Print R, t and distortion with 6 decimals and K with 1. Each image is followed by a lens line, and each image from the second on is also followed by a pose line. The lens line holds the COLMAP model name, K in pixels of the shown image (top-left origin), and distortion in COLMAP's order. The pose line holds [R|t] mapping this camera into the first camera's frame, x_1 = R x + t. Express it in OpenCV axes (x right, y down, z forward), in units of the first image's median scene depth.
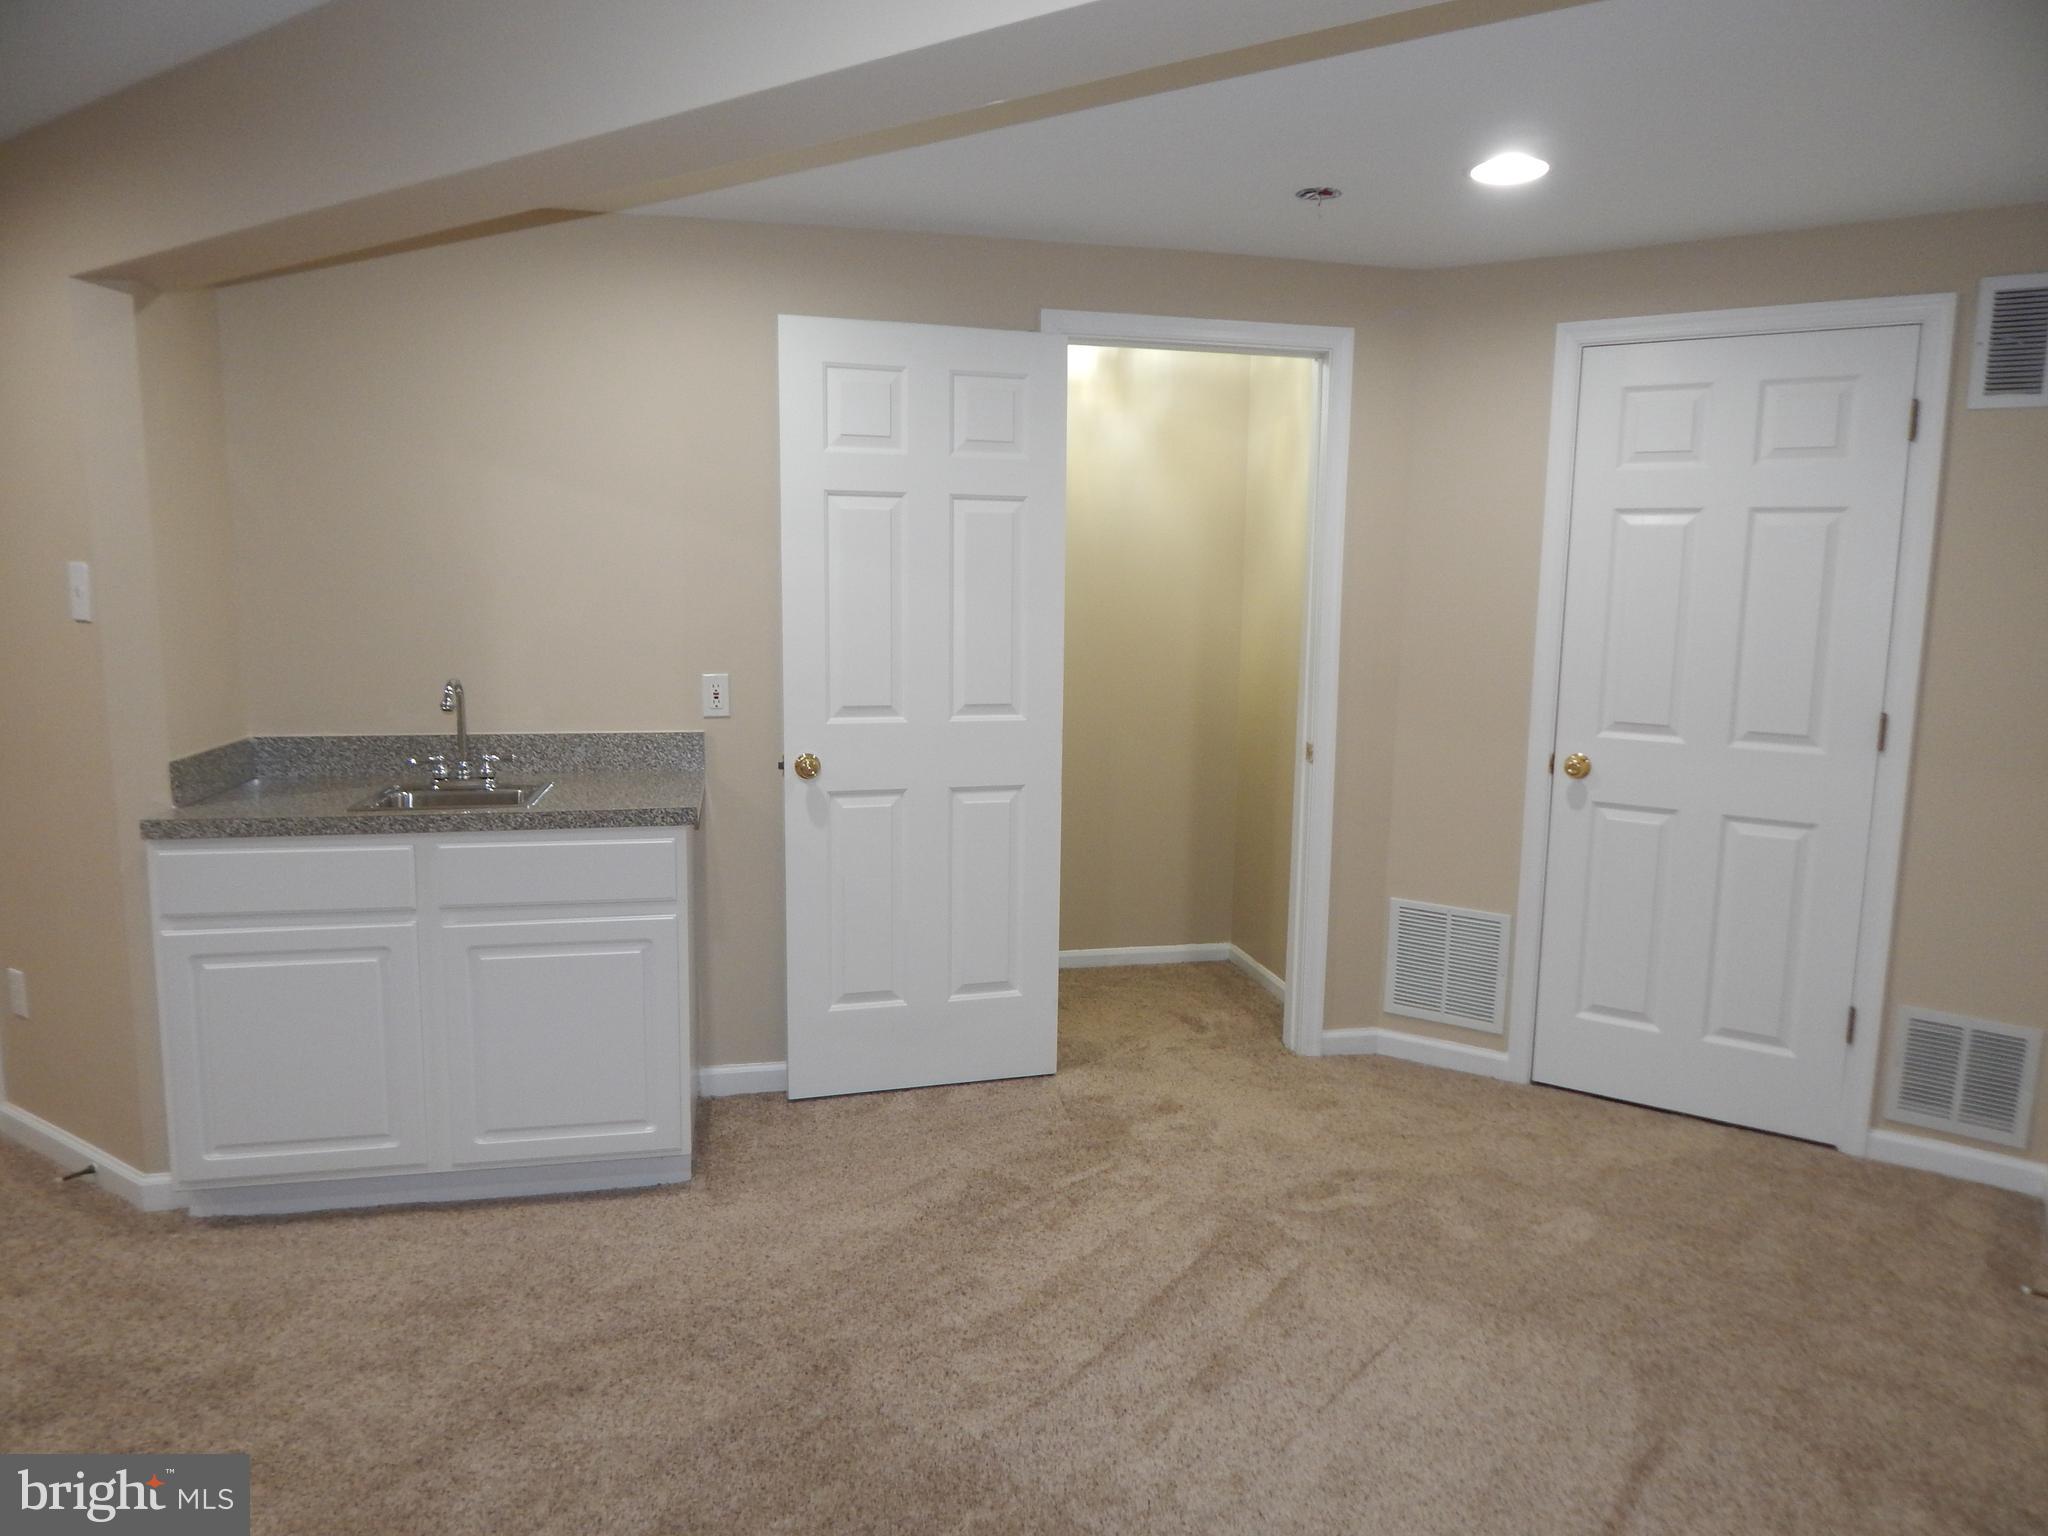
lens RADIAL K [[1371.2, 0, 1024.0], [0, 1371.2, 768.0], [0, 0, 1]] dist [0.009857, 0.000913]
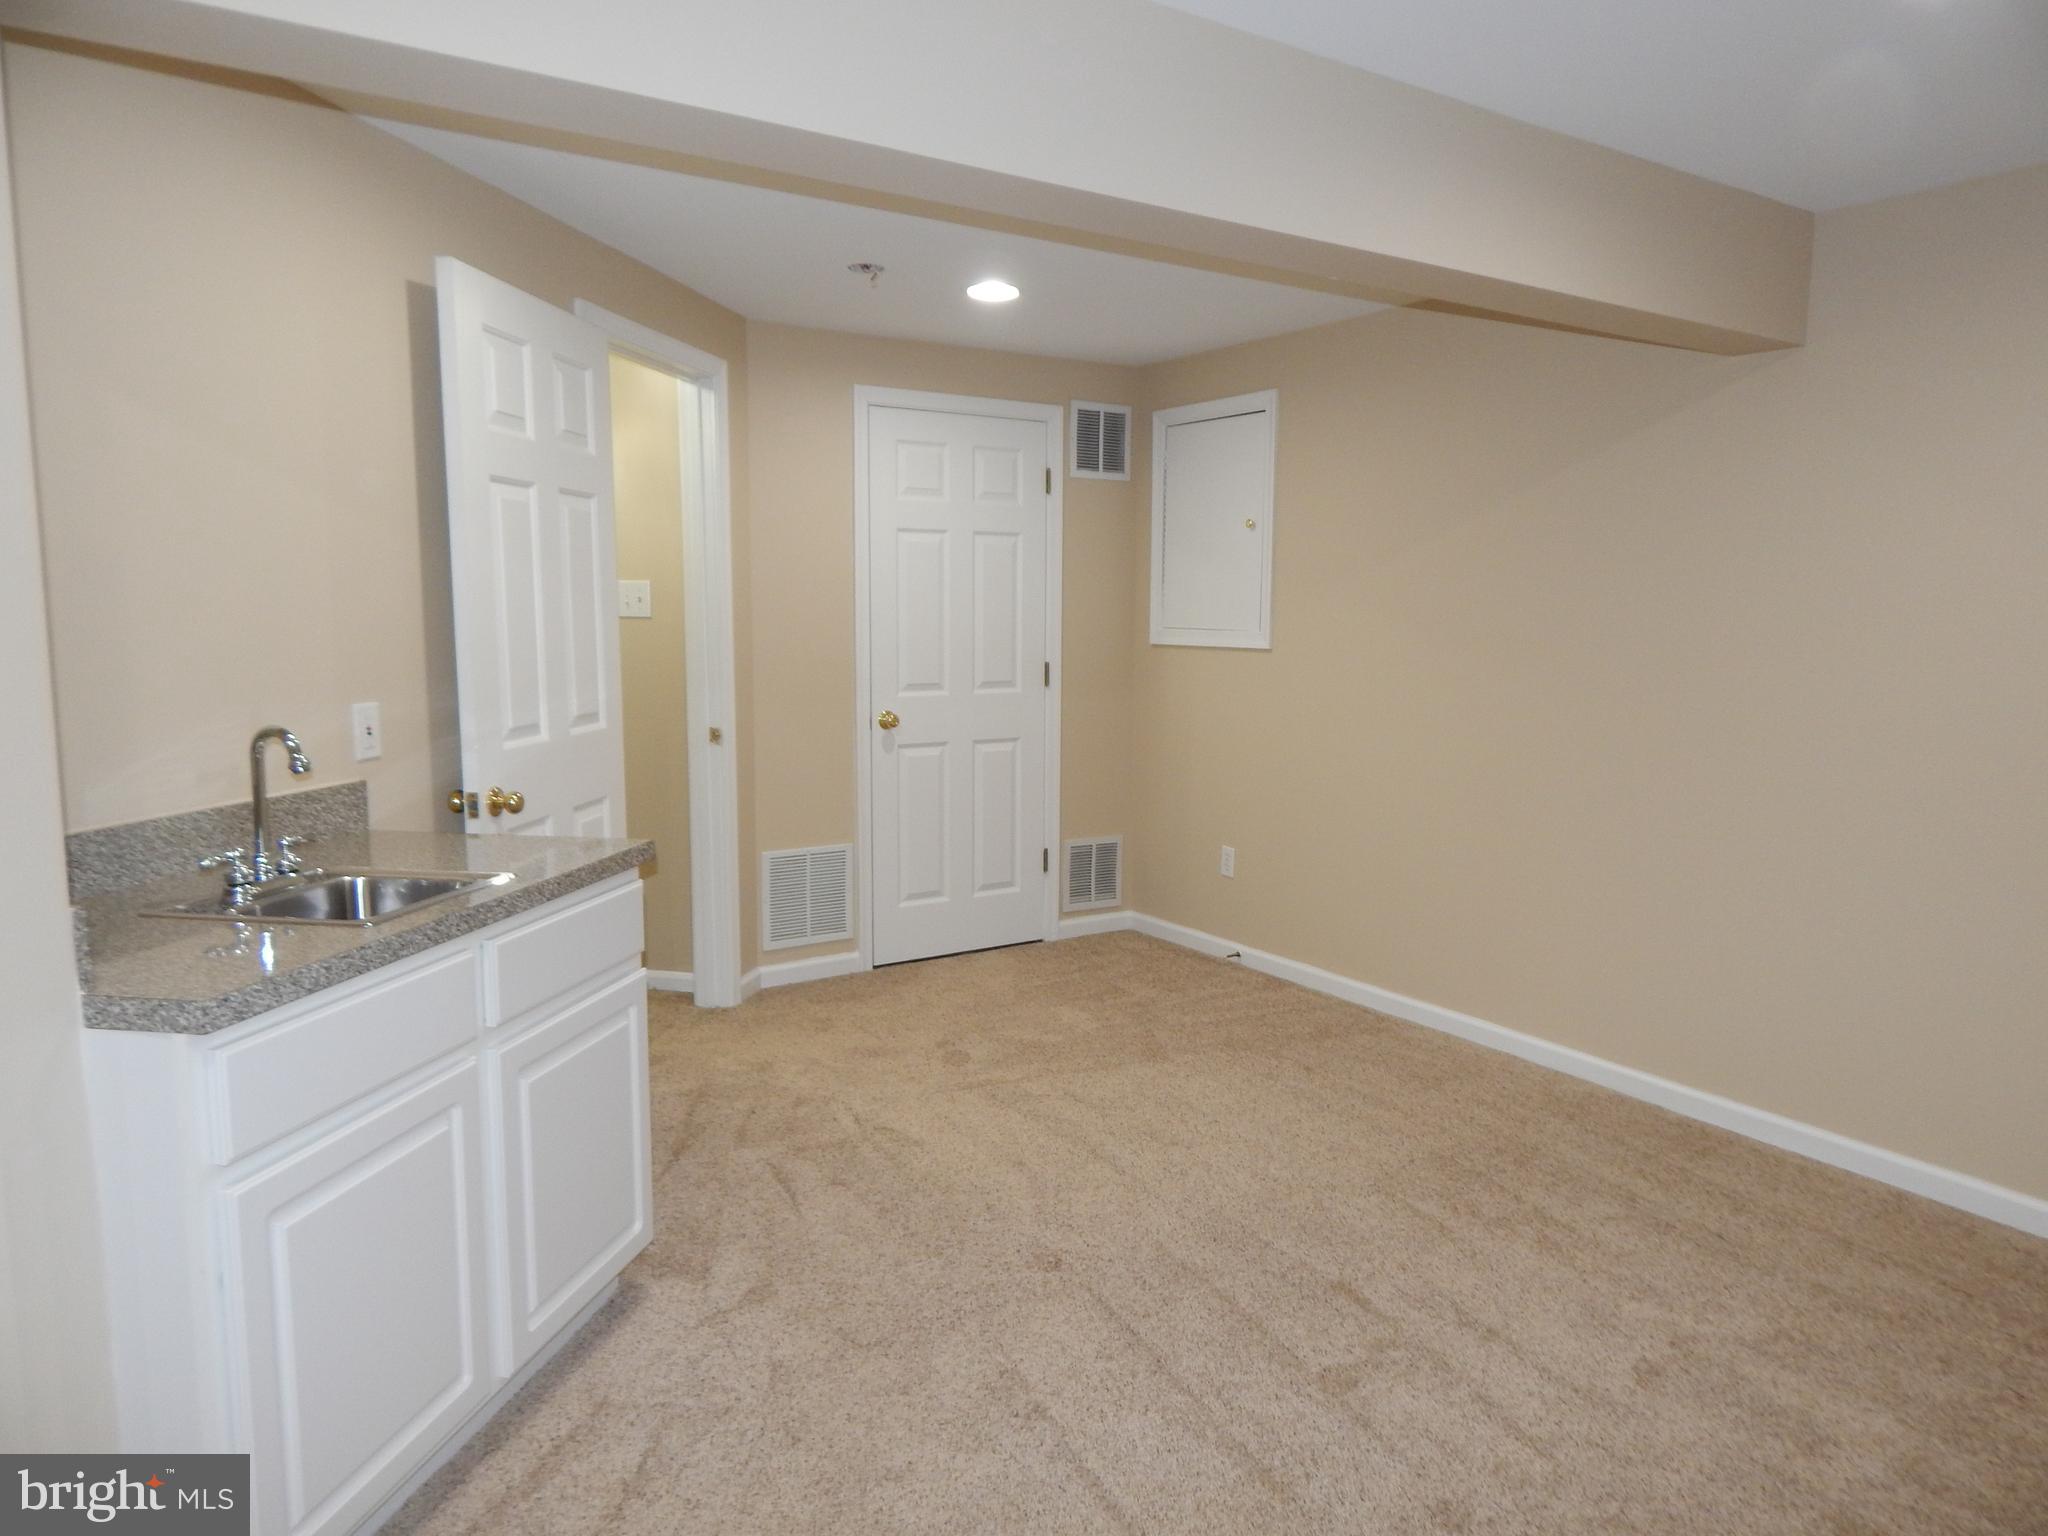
lens RADIAL K [[1348.8, 0, 1053.9], [0, 1348.8, 774.8], [0, 0, 1]] dist [0.003977, -0.004683]
pose [[0.384474, -0.133064, 0.913495, -0.768327], [0.134591, 0.987063, 0.087134, -0.042724], [-0.913272, 0.089447, 0.397409, 0.350507]]
